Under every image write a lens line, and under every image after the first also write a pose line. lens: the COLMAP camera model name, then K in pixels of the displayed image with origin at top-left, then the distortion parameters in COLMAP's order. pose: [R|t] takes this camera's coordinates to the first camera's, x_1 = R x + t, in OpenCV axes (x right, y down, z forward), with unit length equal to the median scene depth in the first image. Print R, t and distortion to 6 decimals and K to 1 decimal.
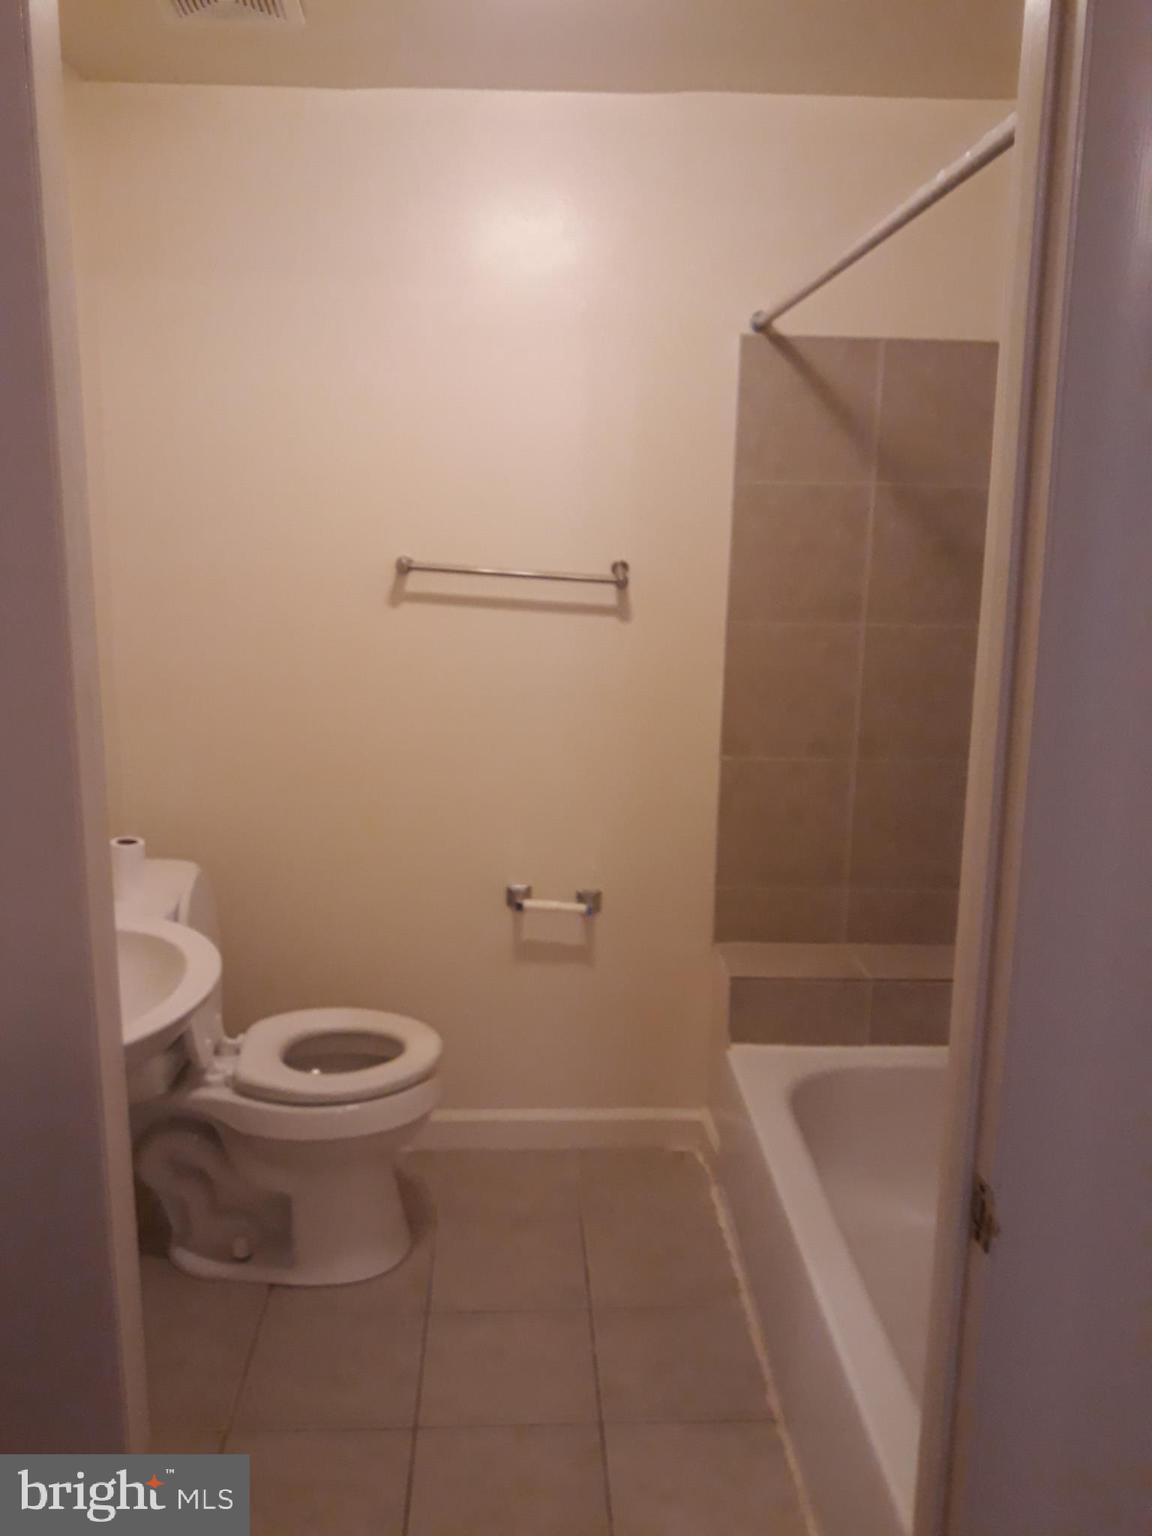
lens RADIAL K [[1251.8, 0, 552.1], [0, 1251.8, 774.9], [0, 0, 1]] dist [0.103712, -0.251440]
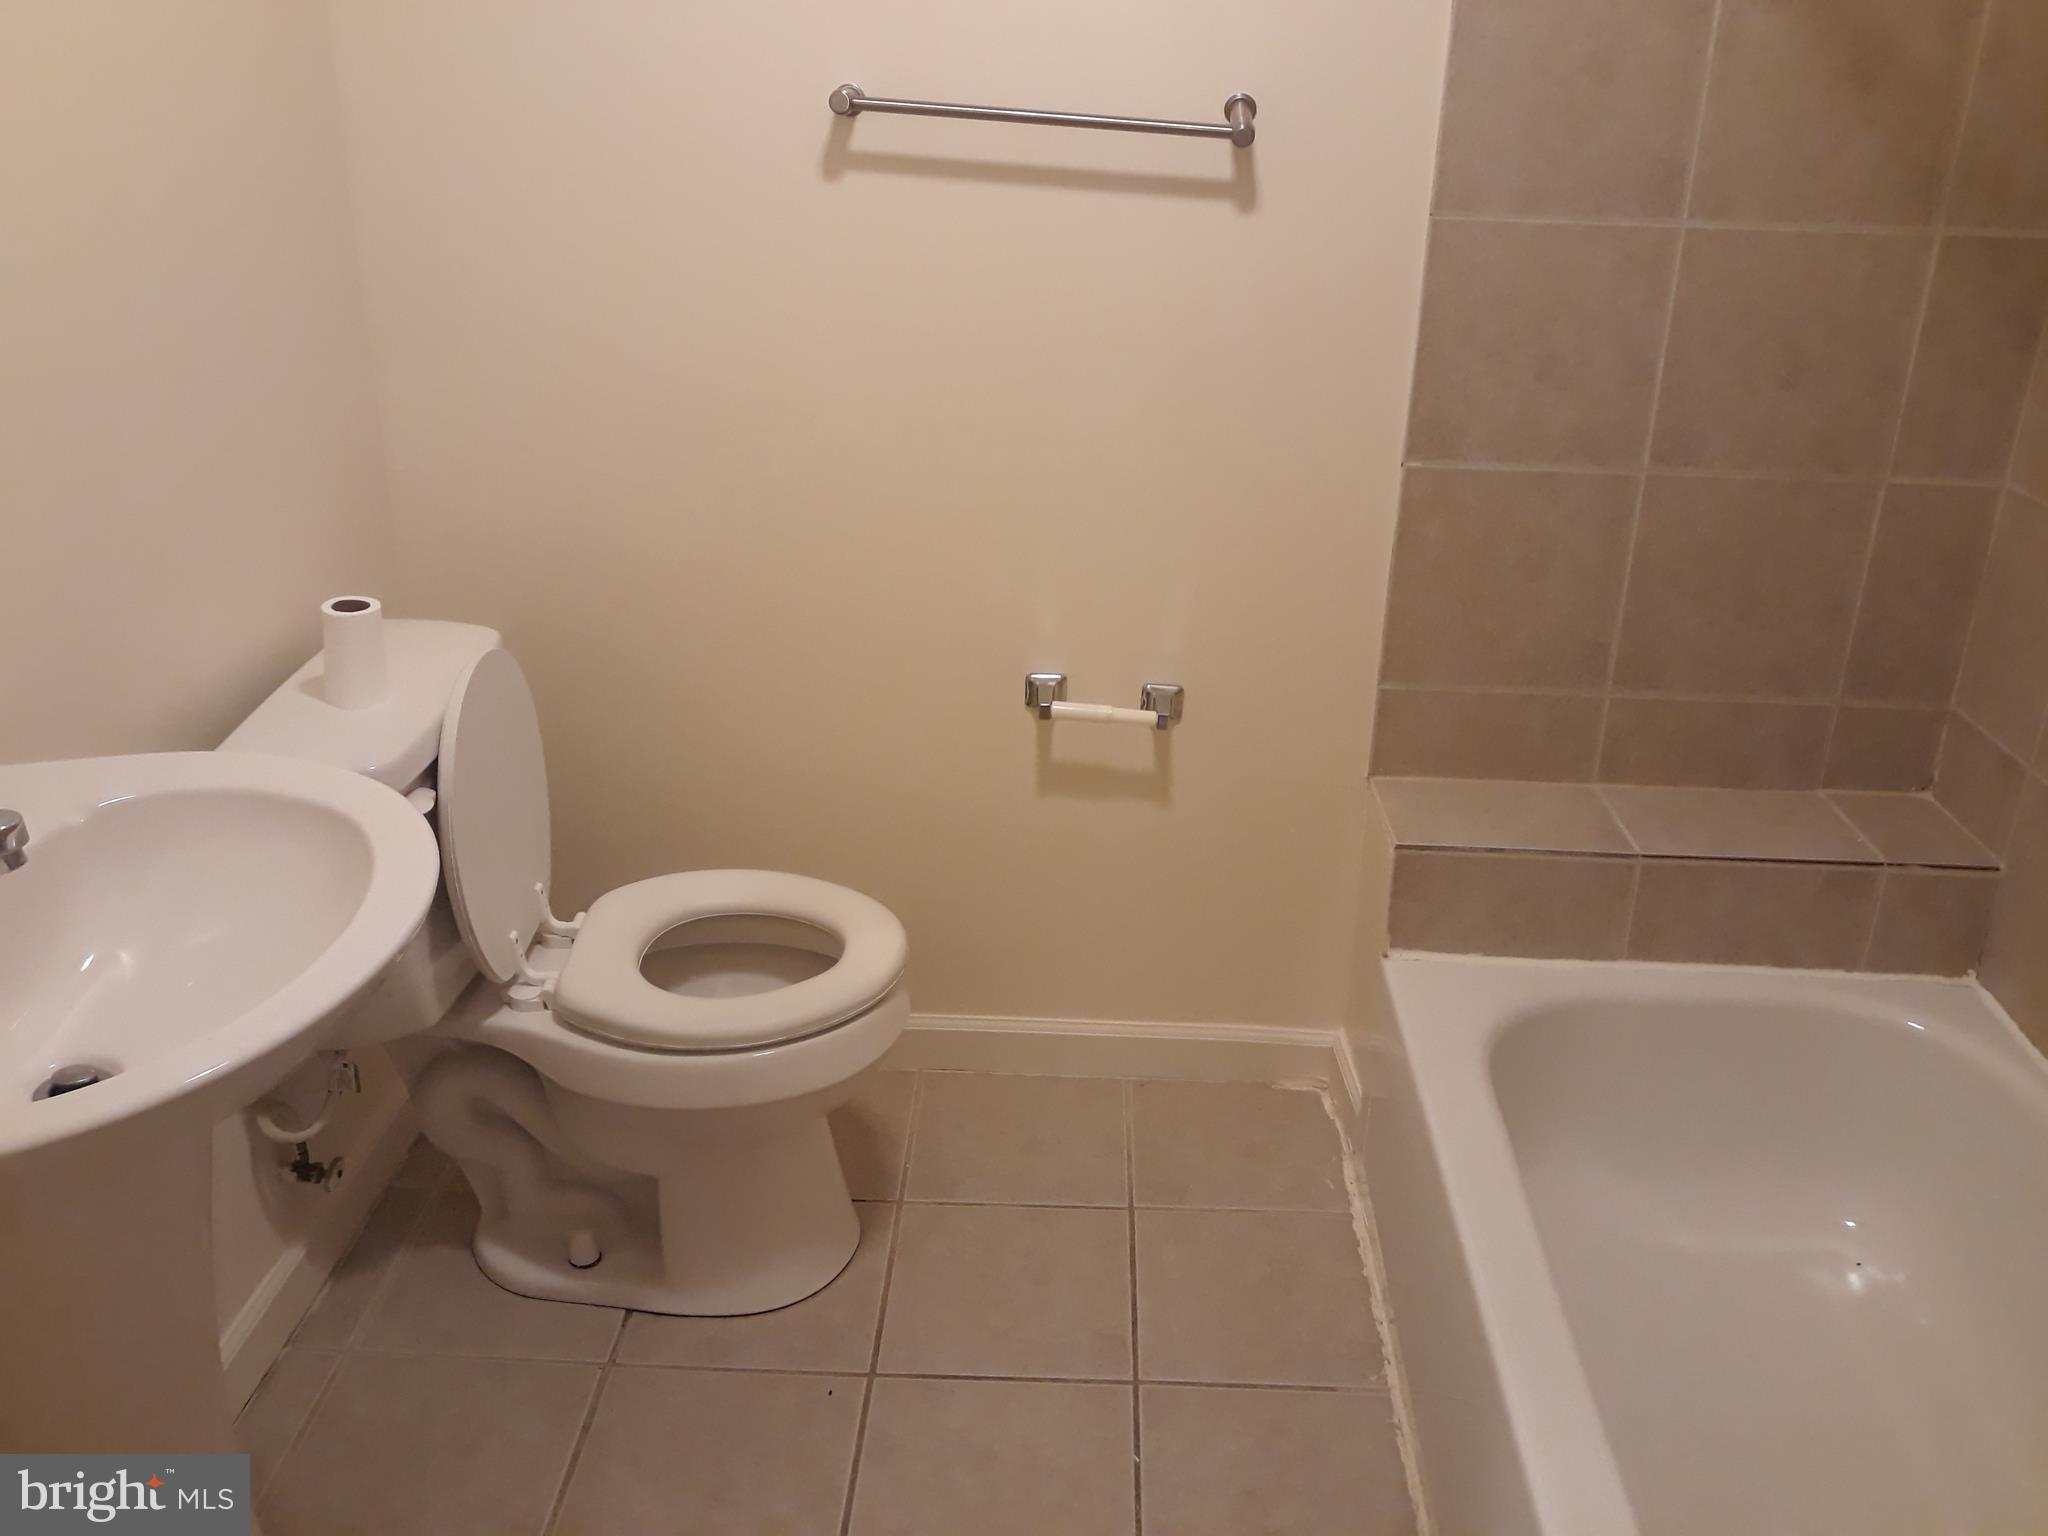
lens RADIAL K [[1669.0, 0, 1020.2], [0, 1669.0, 755.4], [0, 0, 1]] dist [0.103712, -0.251440]
pose [[0.996878, 0.031641, -0.072345, 0.020648], [-0.016984, 0.980680, 0.194882, -0.029685], [0.077113, -0.193045, 0.978155, 0.221238]]
